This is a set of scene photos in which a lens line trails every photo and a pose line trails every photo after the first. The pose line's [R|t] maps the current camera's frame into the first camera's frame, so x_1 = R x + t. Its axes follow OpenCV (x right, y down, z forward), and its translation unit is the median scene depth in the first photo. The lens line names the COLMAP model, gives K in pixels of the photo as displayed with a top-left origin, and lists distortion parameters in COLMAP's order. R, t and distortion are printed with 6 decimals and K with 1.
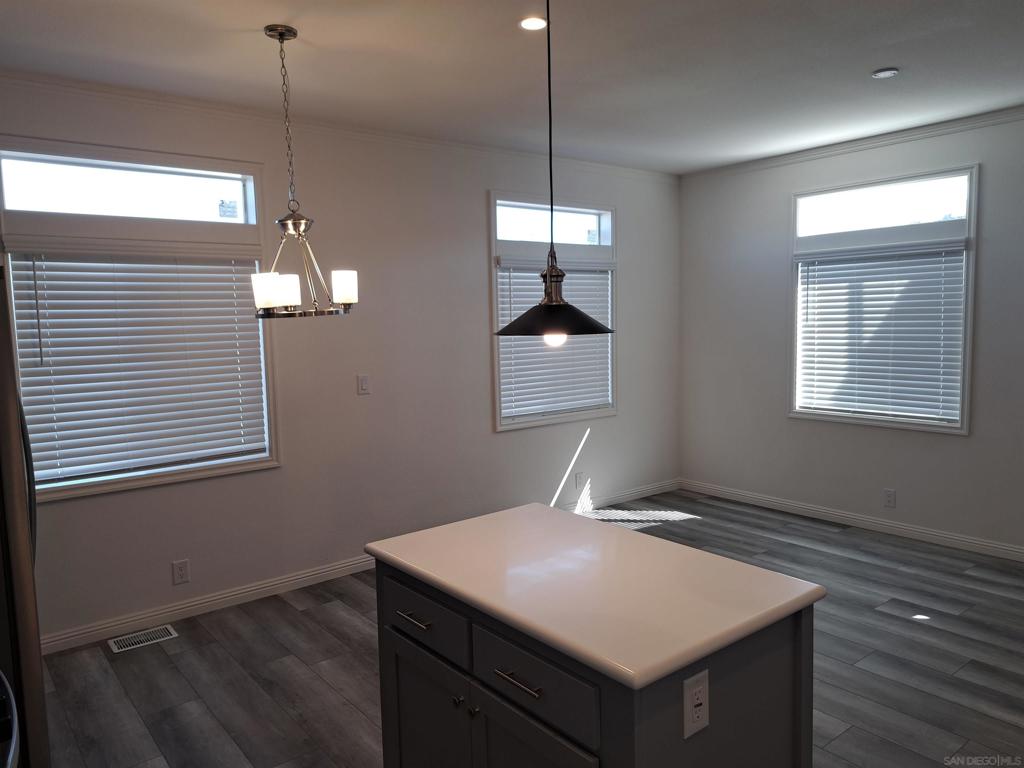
lens RADIAL K [[734.9, 0, 531.6], [0, 734.9, 382.7], [0, 0, 1]] dist [0.070200, -0.068097]
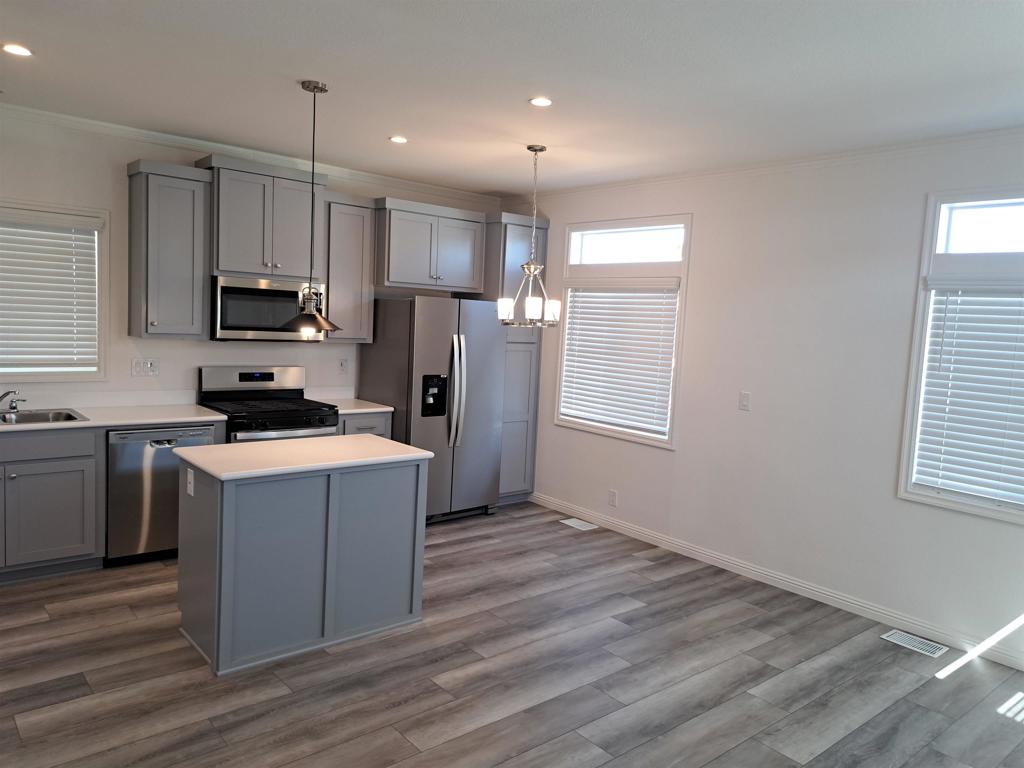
lens RADIAL K [[734.9, 0, 518.1], [0, 734.9, 375.0], [0, 0, 1]] dist [0.070200, -0.068097]
pose [[0.022219, 0.108644, -0.993832, 0.839861], [-0.150865, 0.983059, 0.104093, -0.098693], [0.988305, 0.147622, 0.038233, 0.622867]]
